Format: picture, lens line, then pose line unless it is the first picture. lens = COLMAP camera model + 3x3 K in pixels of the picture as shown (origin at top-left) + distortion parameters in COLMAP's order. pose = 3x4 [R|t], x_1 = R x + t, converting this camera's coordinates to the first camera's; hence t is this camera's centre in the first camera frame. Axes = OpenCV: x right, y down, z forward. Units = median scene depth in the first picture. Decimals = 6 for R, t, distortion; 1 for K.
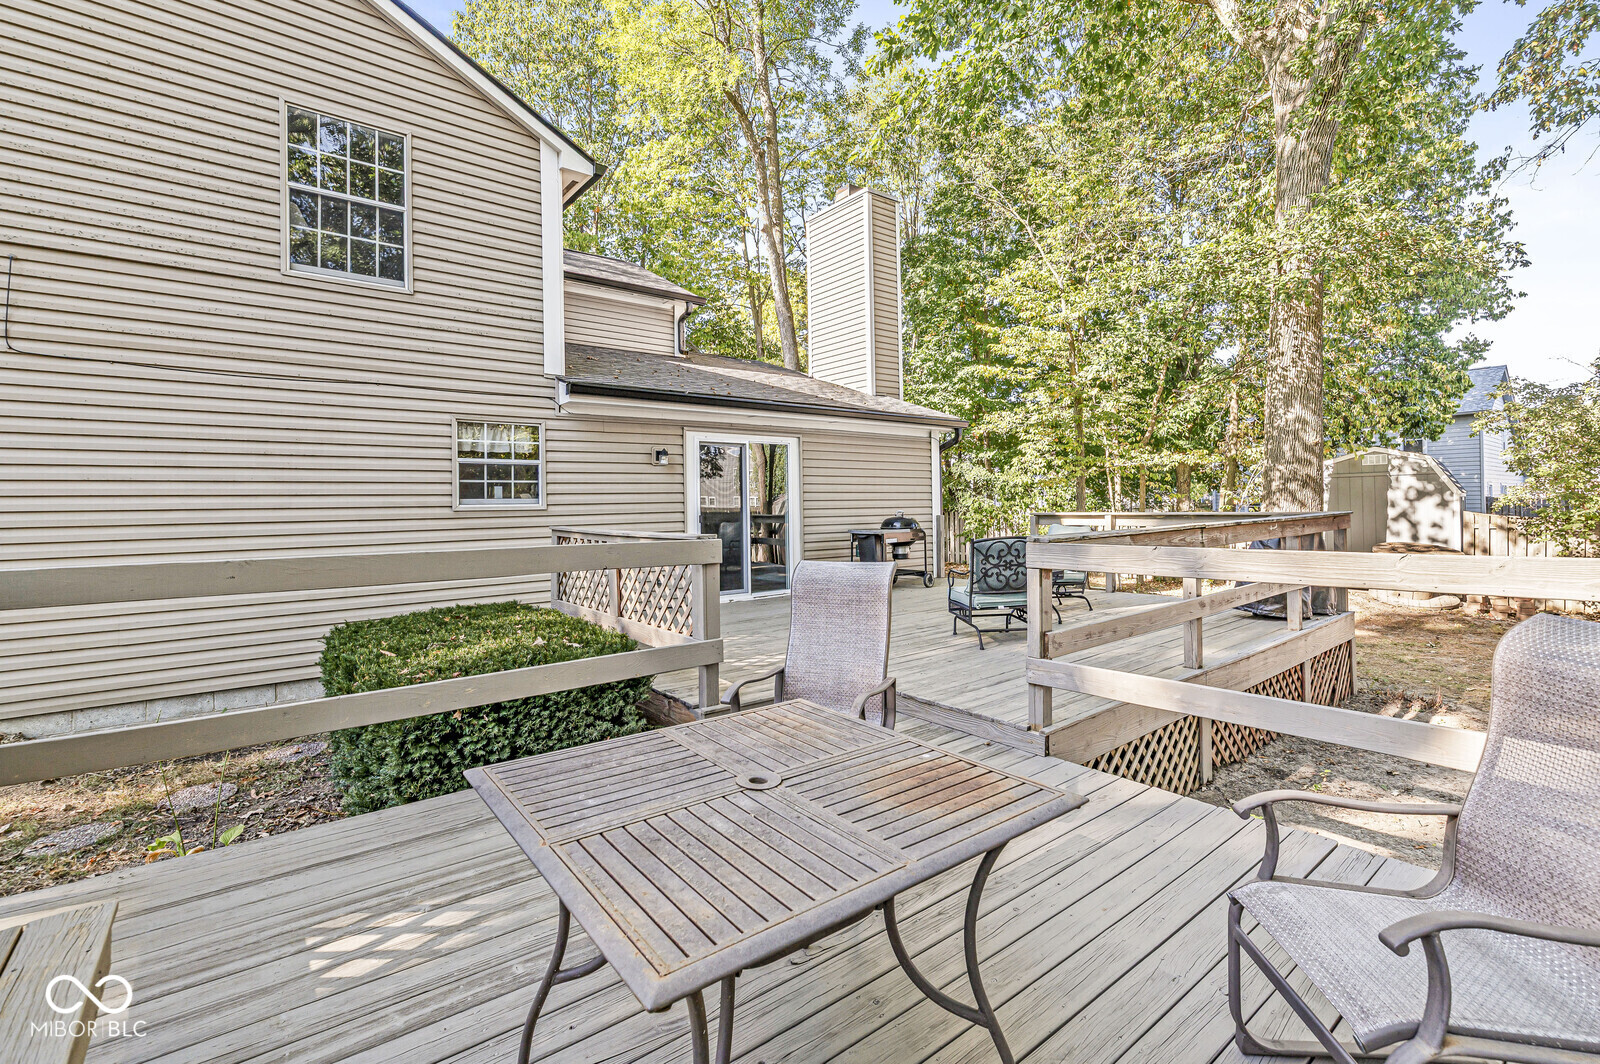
lens RADIAL K [[700.1, 0, 806.7], [0, 700.1, 502.7], [0, 0, 1]] dist [-0.001467, -0.000123]
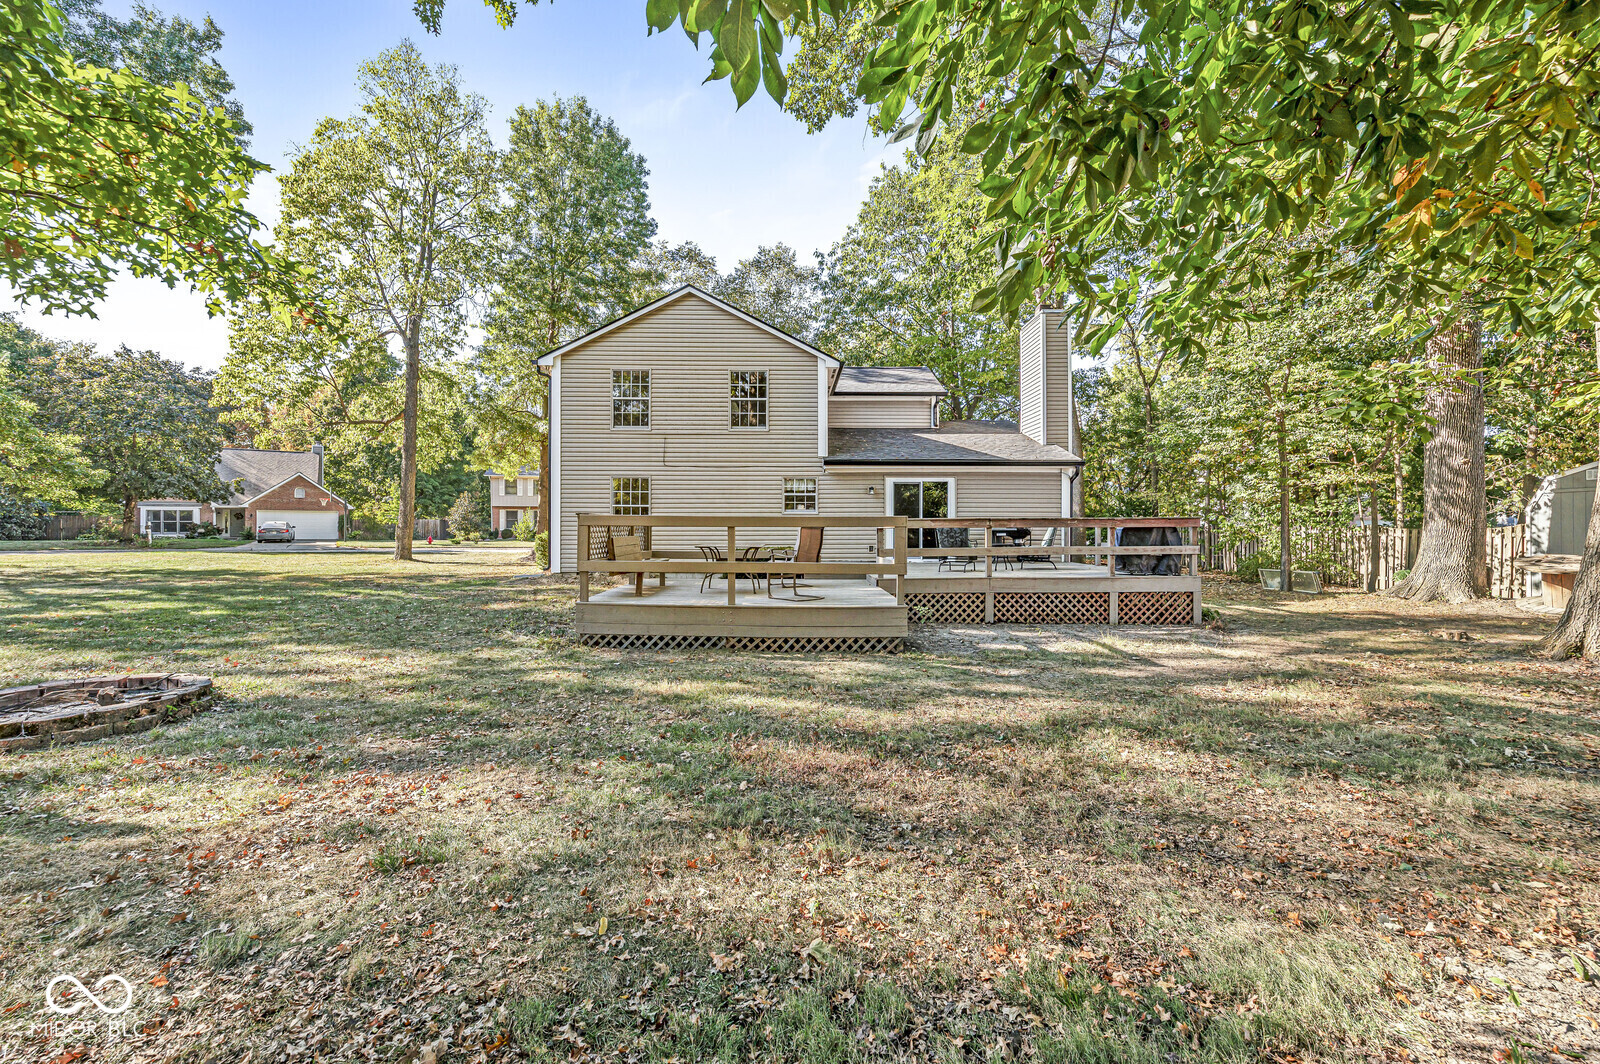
lens RADIAL K [[690.8, 0, 800.0], [0, 690.8, 532.0], [0, 0, 1]] dist [-0.002144, -0.000014]
pose [[0.787855, 0.024955, -0.615354, 0.847643], [-0.011647, 0.999604, 0.025626, 0.008873], [0.615750, -0.013023, 0.787834, -0.727159]]
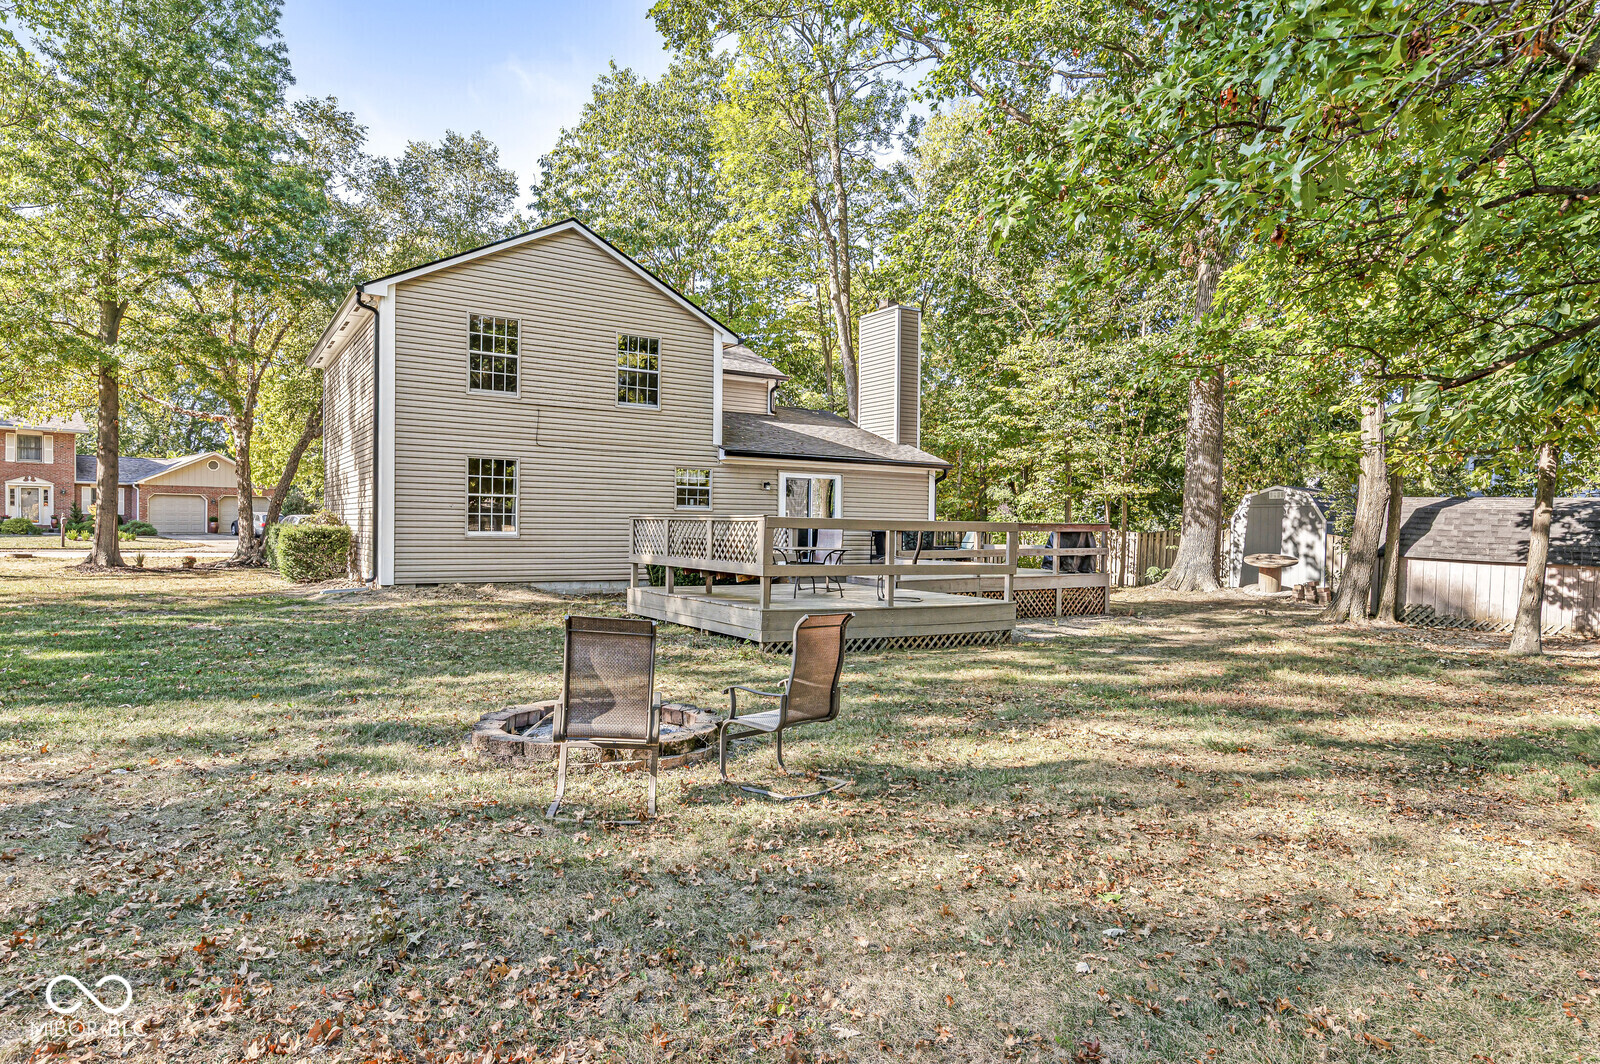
lens RADIAL K [[946.3, 0, 800.0], [0, 946.3, 532.0], [0, 0, 1]] dist [0.005774, 0.001565]
pose [[0.993960, 0.036855, -0.103372, 0.143200], [-0.035073, 0.999204, 0.019007, 0.007263], [0.103990, -0.015267, 0.994461, -1.444549]]
